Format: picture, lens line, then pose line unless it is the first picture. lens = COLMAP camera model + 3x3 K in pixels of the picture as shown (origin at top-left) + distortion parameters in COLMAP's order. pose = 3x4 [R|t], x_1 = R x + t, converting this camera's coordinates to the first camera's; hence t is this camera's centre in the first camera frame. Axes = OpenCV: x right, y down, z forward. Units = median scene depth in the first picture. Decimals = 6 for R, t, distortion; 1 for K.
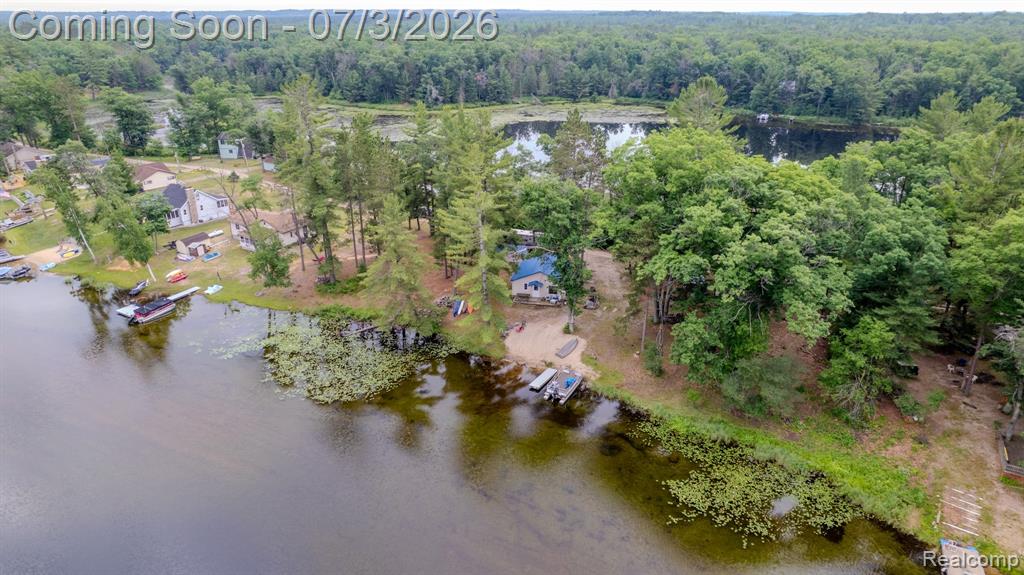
lens RADIAL K [[654.0, 0, 512.3], [0, 654.0, 284.0], [0, 0, 1]] dist [-0.068846, 0.061084]
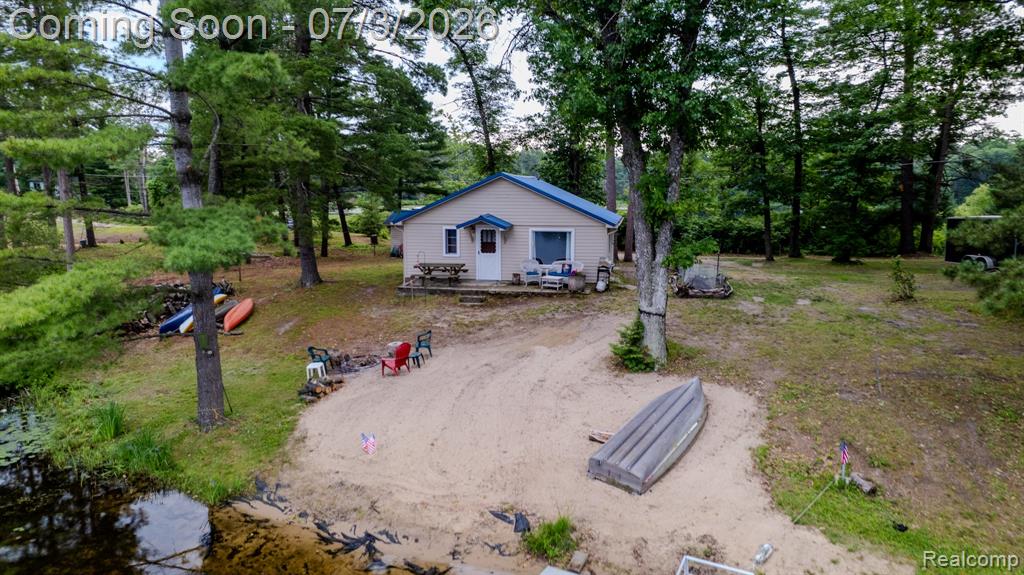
lens RADIAL K [[654.0, 0, 510.3], [0, 654.0, 287.9], [0, 0, 1]] dist [-0.068846, 0.061084]
pose [[0.999705, -0.000882, 0.024272, 0.044211], [0.006811, 0.969420, -0.245312, 0.103554], [-0.023313, 0.245405, 0.969140, 0.840402]]
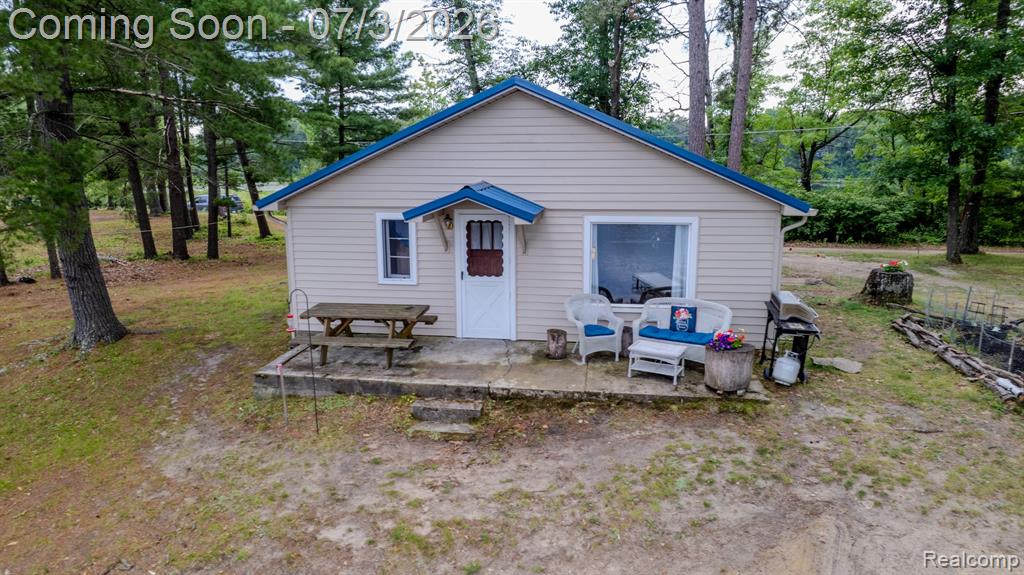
lens RADIAL K [[654.0, 0, 510.9], [0, 654.0, 291.0], [0, 0, 1]] dist [-0.068846, 0.061084]
pose [[0.998655, -0.013263, 0.050121, 0.039914], [0.023265, 0.978569, -0.204601, 0.040765], [-0.046333, 0.205491, 0.977562, 1.011026]]
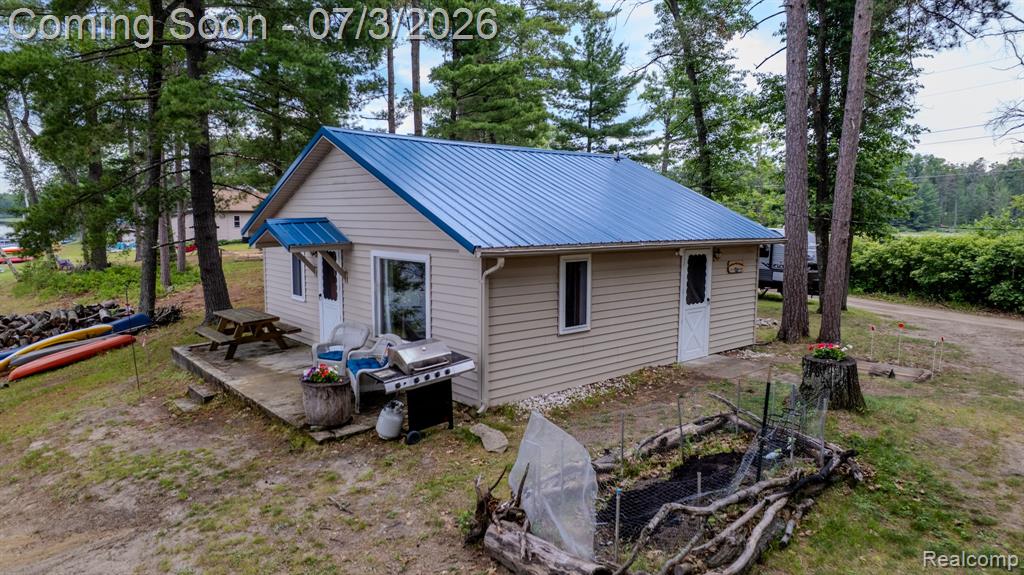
lens RADIAL K [[654.0, 0, 518.1], [0, 654.0, 290.4], [0, 0, 1]] dist [-0.068846, 0.061084]
pose [[0.802152, 0.075874, -0.592280, 0.163235], [-0.239211, 0.949656, -0.202318, 0.028994], [0.547112, 0.303969, 0.779918, 1.044517]]
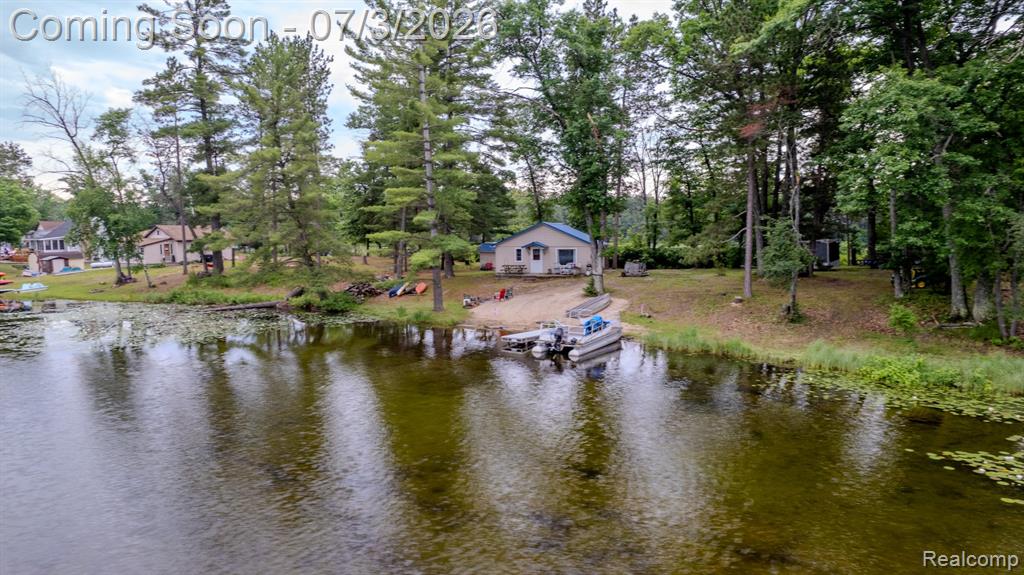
lens RADIAL K [[654.0, 0, 508.8], [0, 654.0, 287.0], [0, 0, 1]] dist [-0.068846, 0.061084]
pose [[0.998165, -0.005112, -0.060344, 0.052921], [-0.013799, 0.951024, -0.308808, 0.238692], [0.058967, 0.309074, 0.949208, 0.524691]]
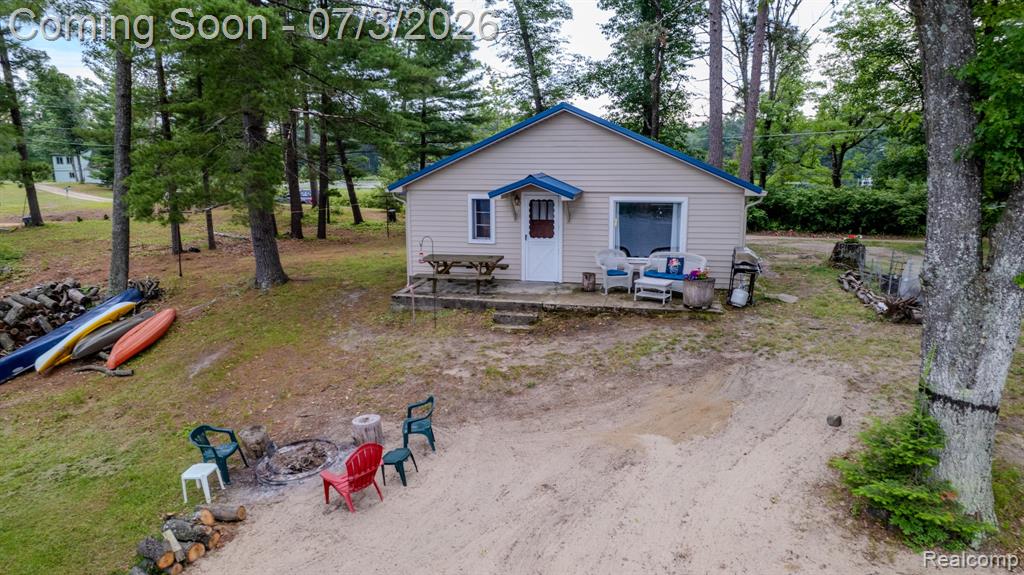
lens RADIAL K [[654.0, 0, 510.1], [0, 654.0, 289.4], [0, 0, 1]] dist [-0.068846, 0.061084]
pose [[0.999176, 0.004017, -0.040395, 0.039896], [-0.012308, 0.978232, -0.207150, 0.065300], [0.038683, 0.207477, 0.977475, 0.954819]]
